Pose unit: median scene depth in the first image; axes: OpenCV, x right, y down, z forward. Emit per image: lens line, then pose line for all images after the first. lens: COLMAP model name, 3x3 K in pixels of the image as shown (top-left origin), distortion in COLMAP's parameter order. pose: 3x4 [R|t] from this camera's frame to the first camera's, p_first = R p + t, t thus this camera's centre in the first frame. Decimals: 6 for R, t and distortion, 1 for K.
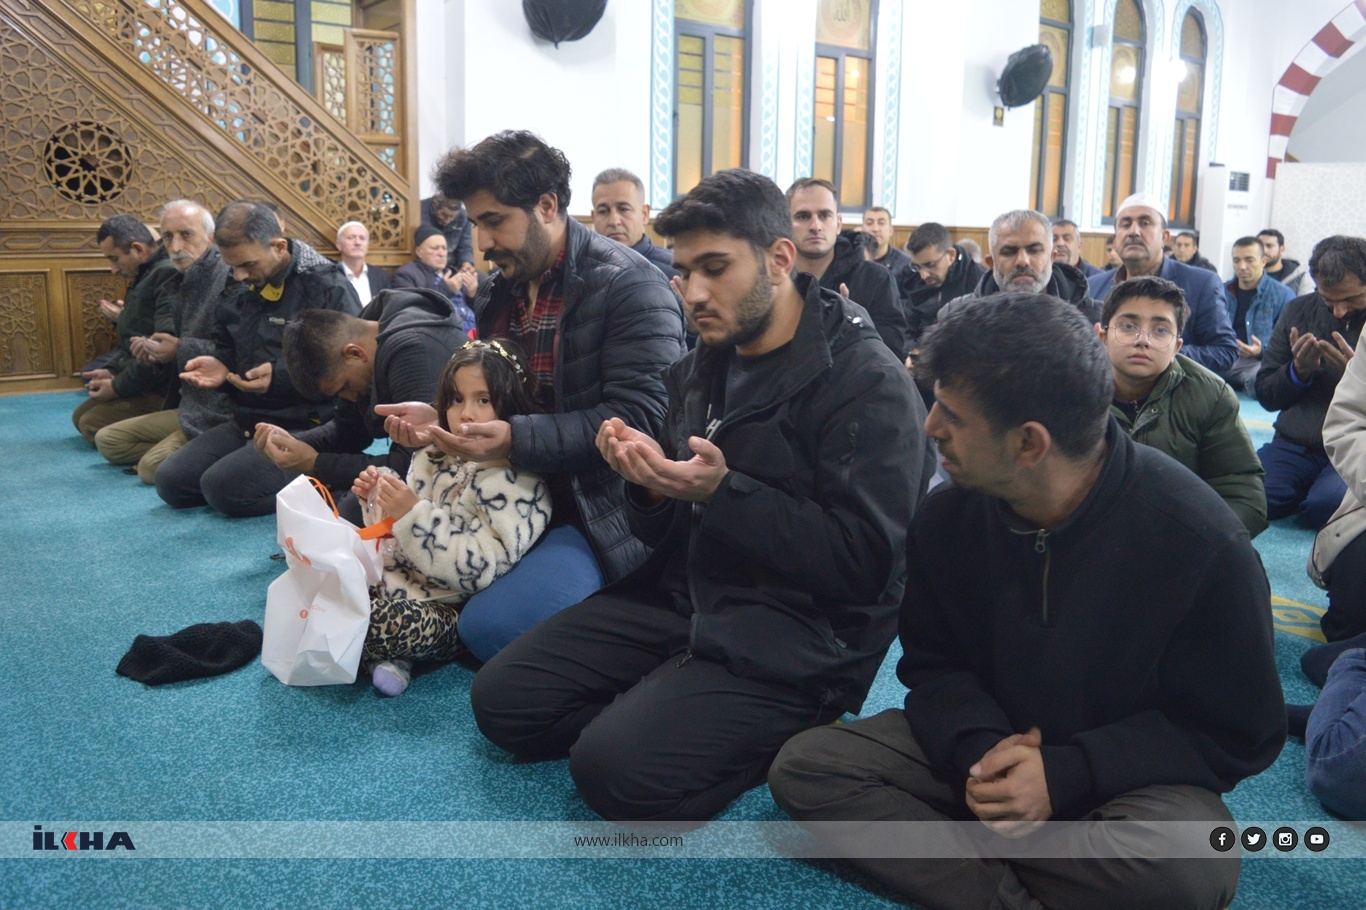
lens RADIAL K [[1186.2, 0, 683.0], [0, 1186.2, 455.0], [0, 0, 1]] dist [-0.039574, -0.002038]
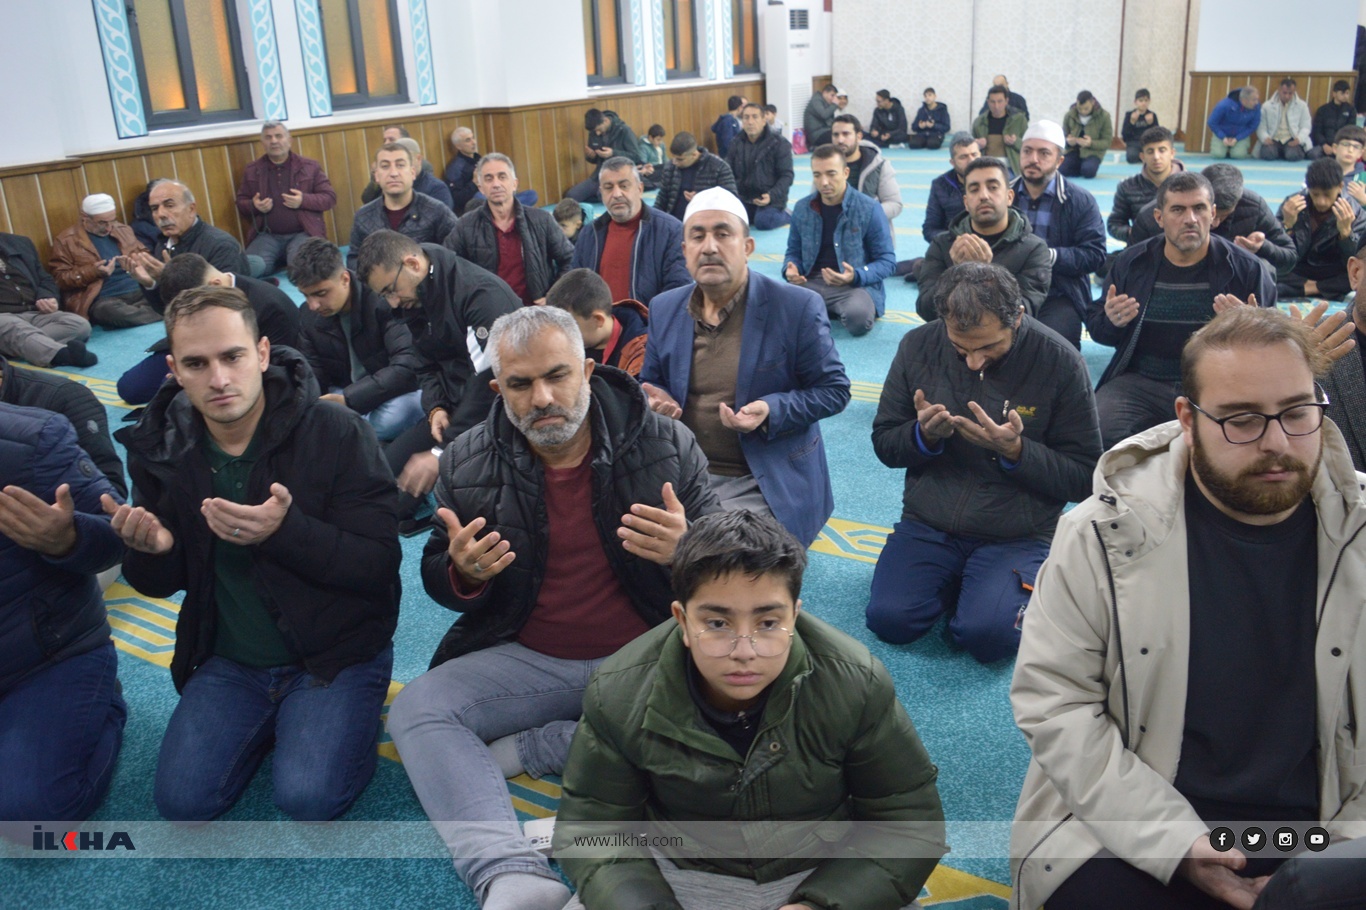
lens RADIAL K [[1186.2, 0, 683.0], [0, 1186.2, 455.0], [0, 0, 1]] dist [-0.039574, -0.002038]
pose [[0.938553, -0.172934, 0.298685, 0.079753], [0.127263, 0.977836, 0.166254, -0.121195], [-0.320816, -0.118027, 0.939759, 0.182638]]
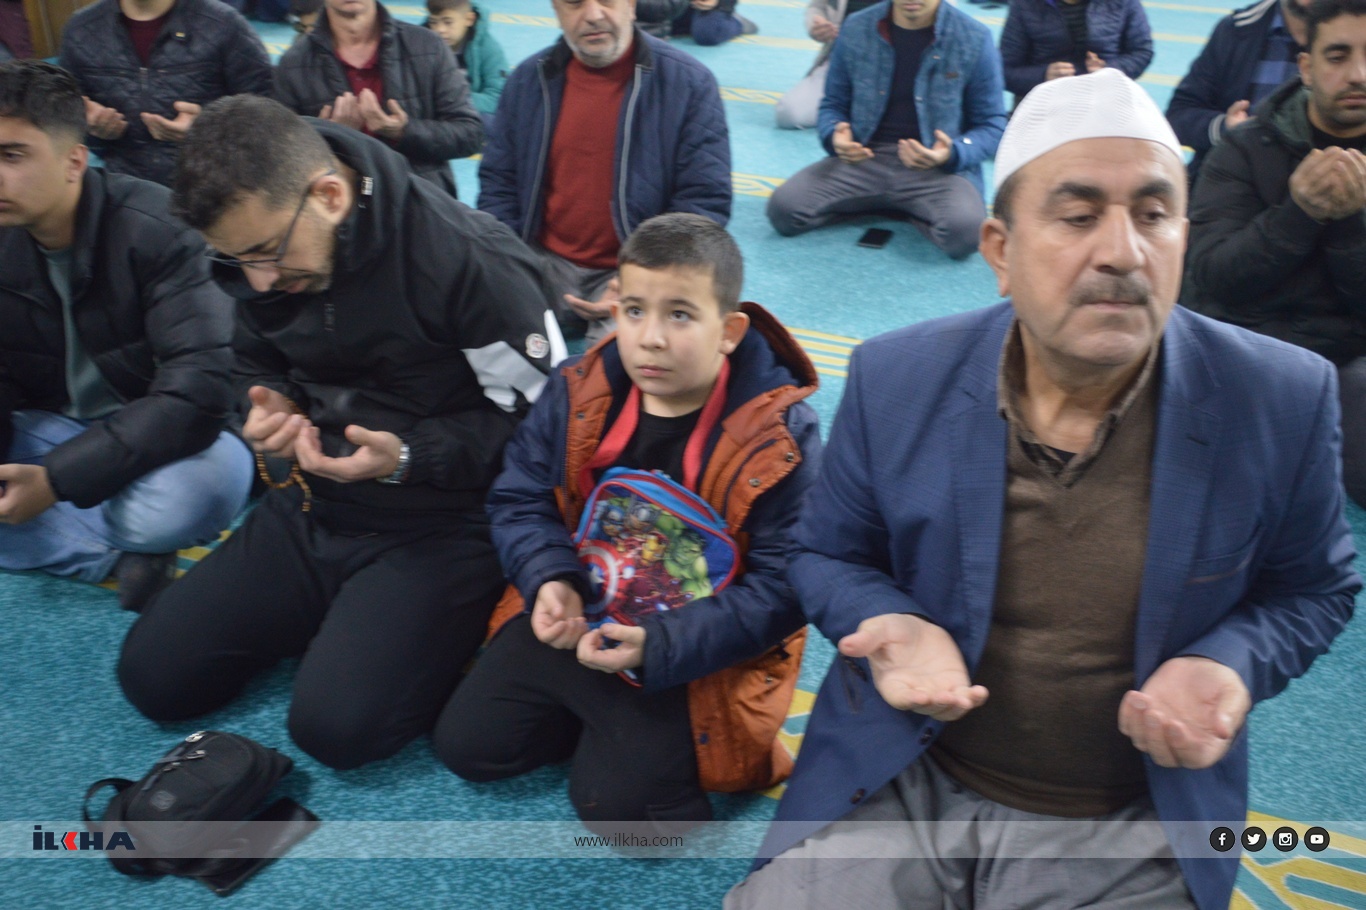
lens RADIAL K [[1273.7, 0, 683.0], [0, 1273.7, 455.0], [0, 0, 1]] dist [-0.050936, 0.012324]
pose [[0.882433, -0.236566, 0.406631, 0.118214], [0.097934, 0.937806, 0.333060, -0.163253], [-0.460132, -0.254080, 0.850719, 0.526609]]
